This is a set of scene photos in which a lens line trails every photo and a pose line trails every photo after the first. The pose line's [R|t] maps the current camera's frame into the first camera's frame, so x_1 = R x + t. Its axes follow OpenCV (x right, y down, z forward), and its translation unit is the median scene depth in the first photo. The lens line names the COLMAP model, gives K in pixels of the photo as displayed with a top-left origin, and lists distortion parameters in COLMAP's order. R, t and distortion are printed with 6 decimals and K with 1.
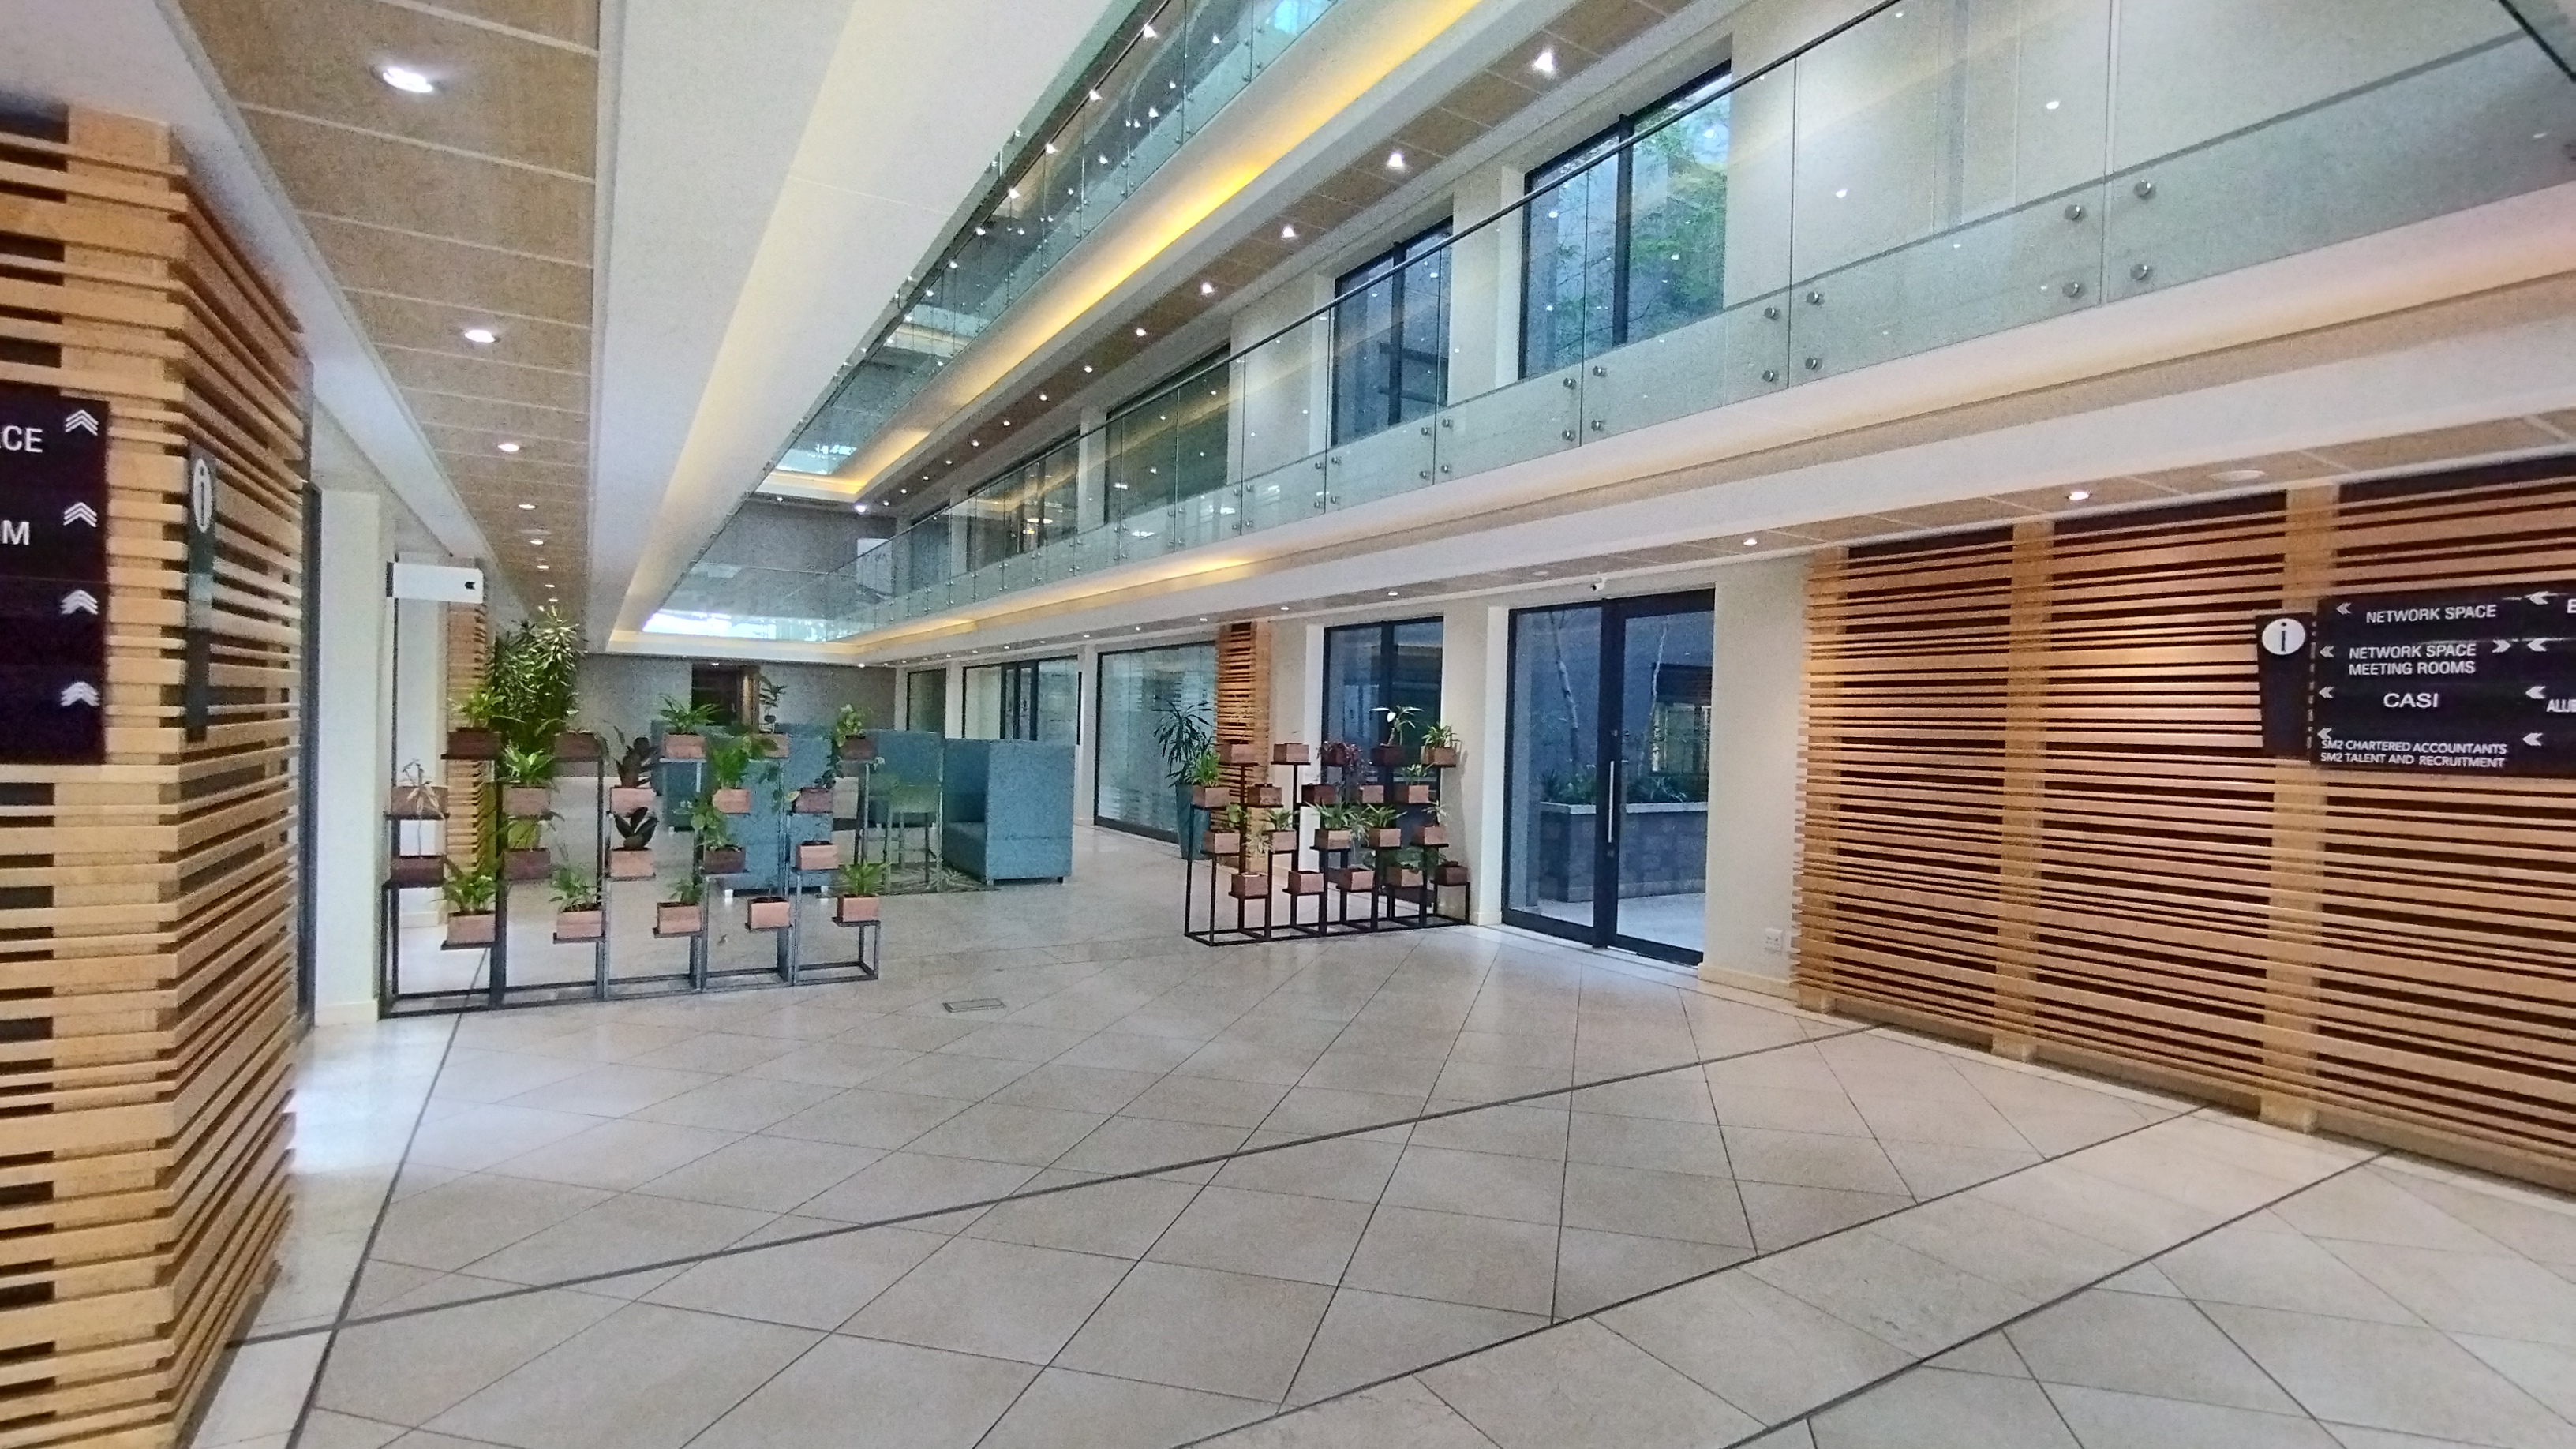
lens RADIAL K [[1173.1, 0, 1311.9], [0, 1173.1, 753.6], [0, 0, 1]] dist [0.000688, 0.005429]
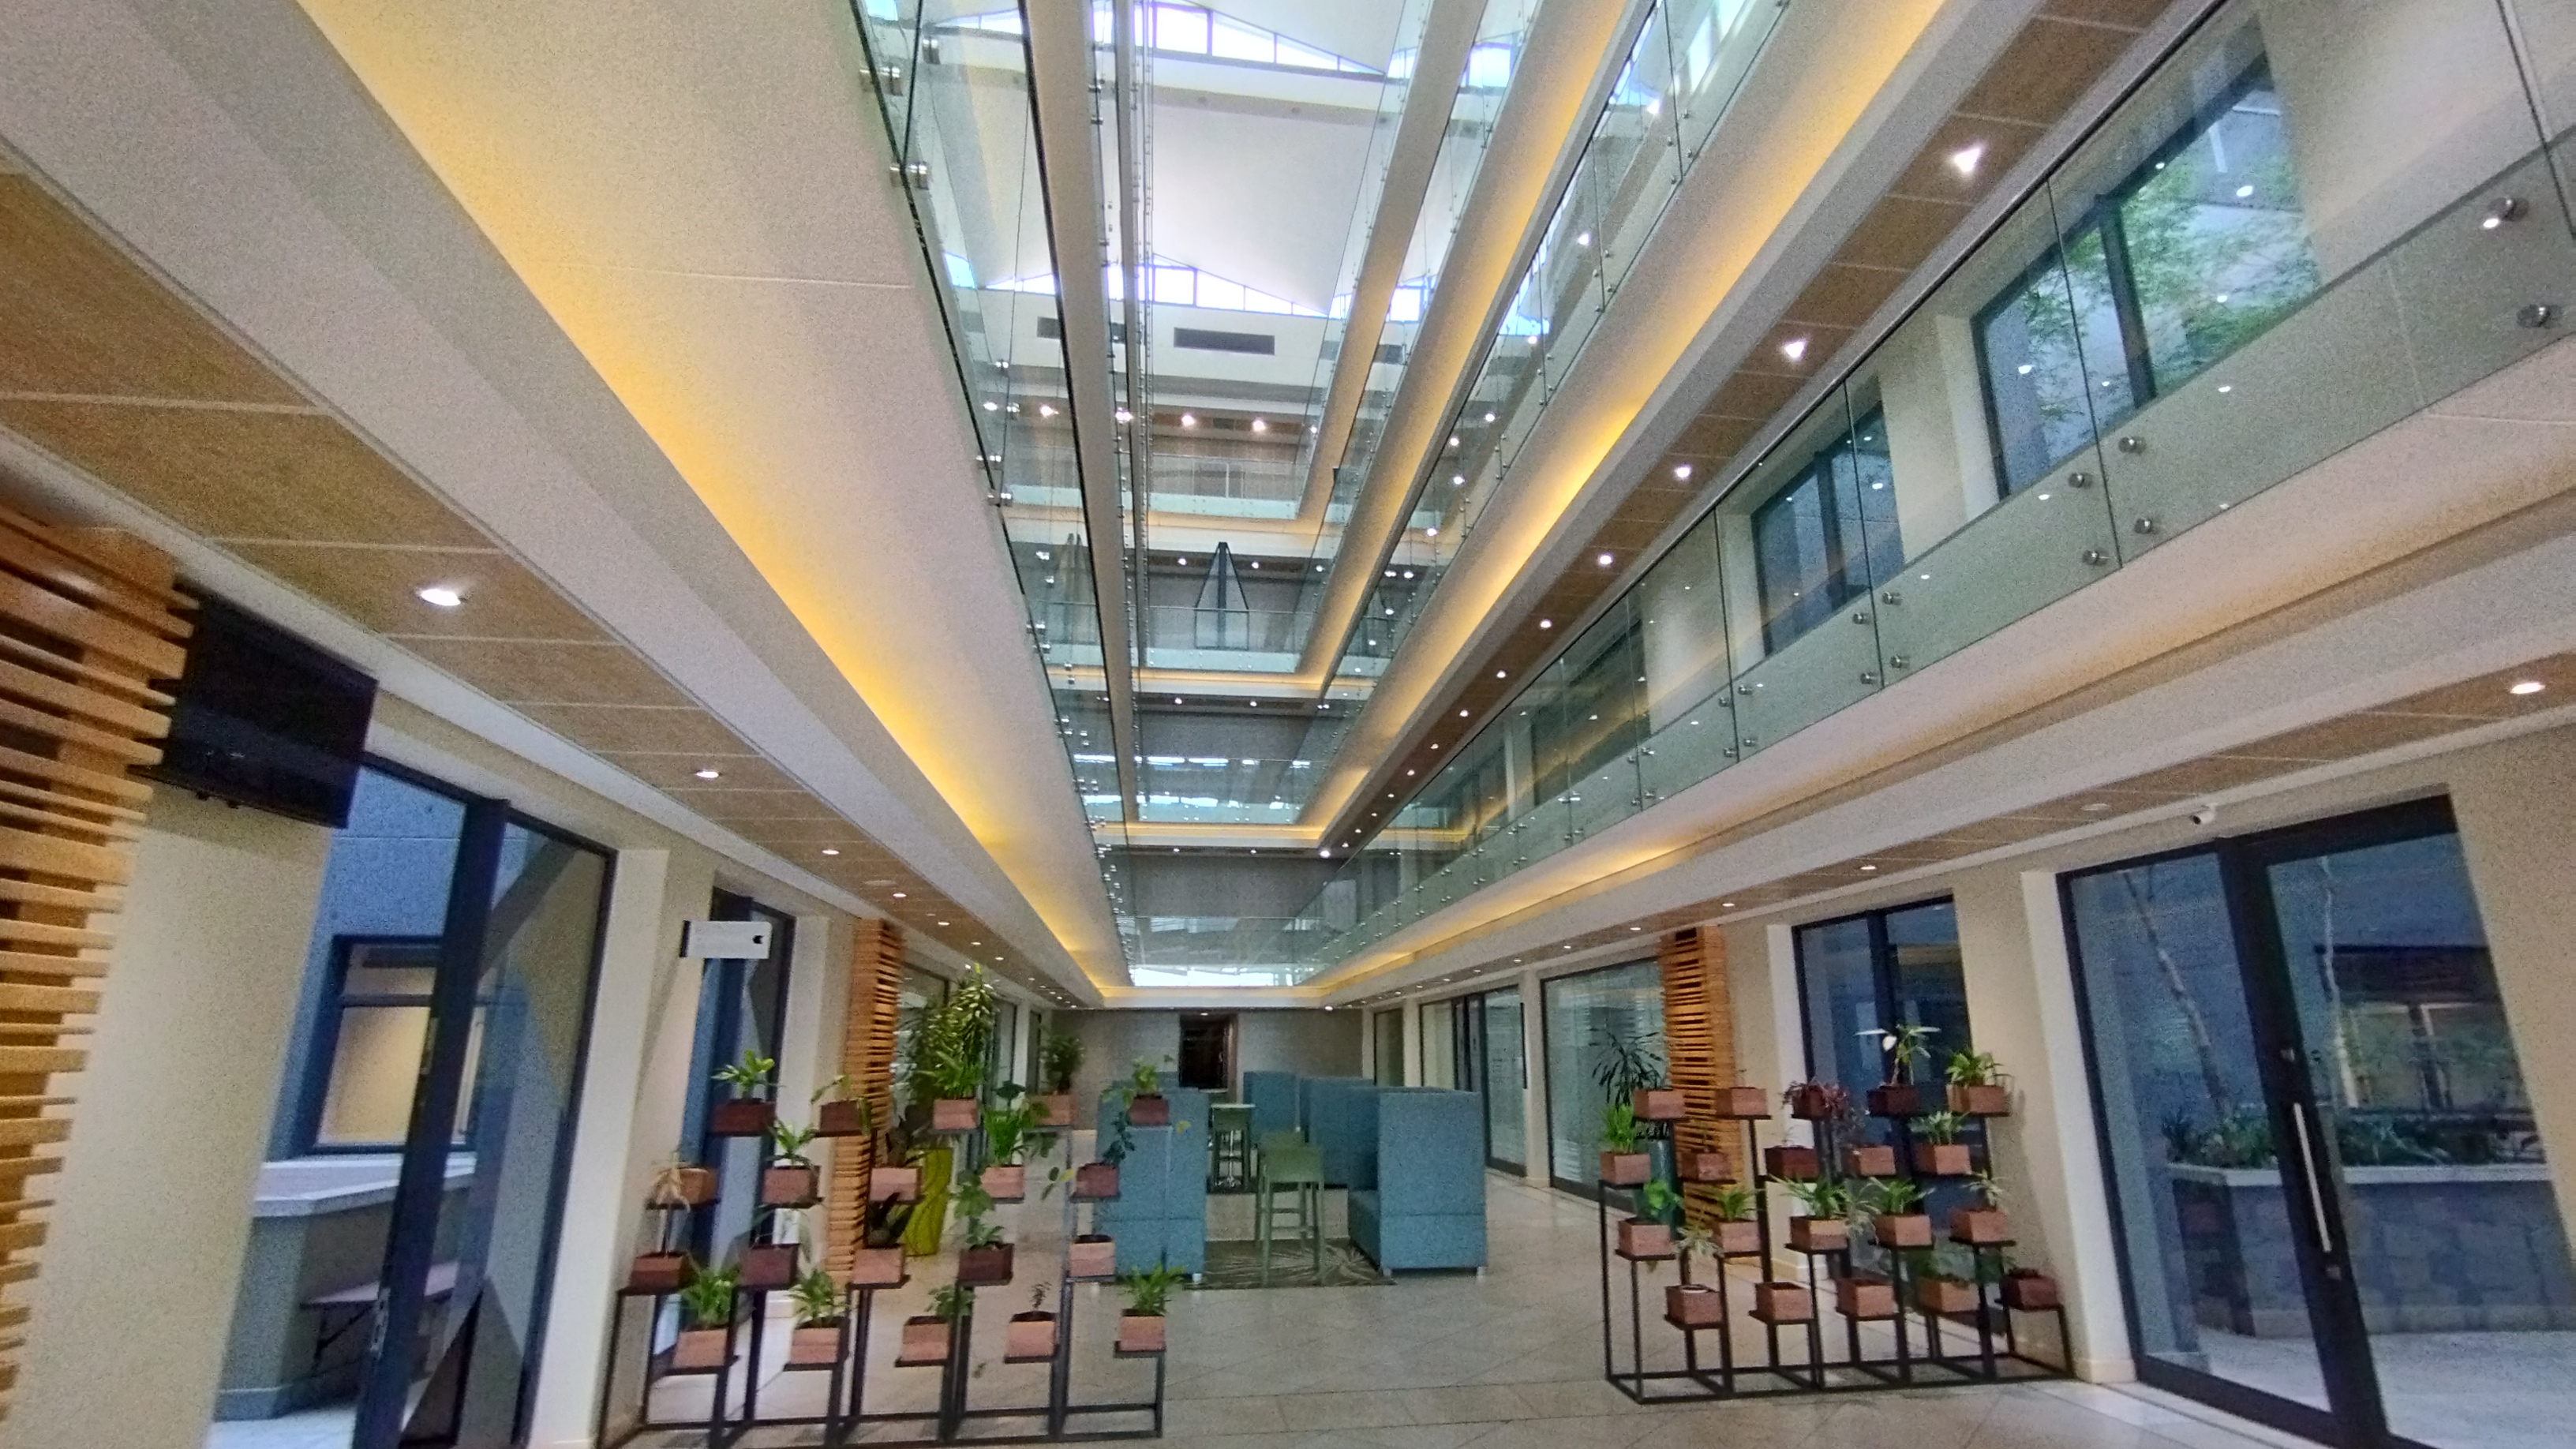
lens RADIAL K [[1168.6, 0, 1332.2], [0, 1168.6, 771.2], [0, 0, 1]] dist [-0.036627, 0.019907]
pose [[0.916857, -0.128313, -0.378033, 0.043330], [0.024271, 0.963103, -0.268035, -0.010541], [0.398477, 0.236575, 0.886142, 0.219013]]
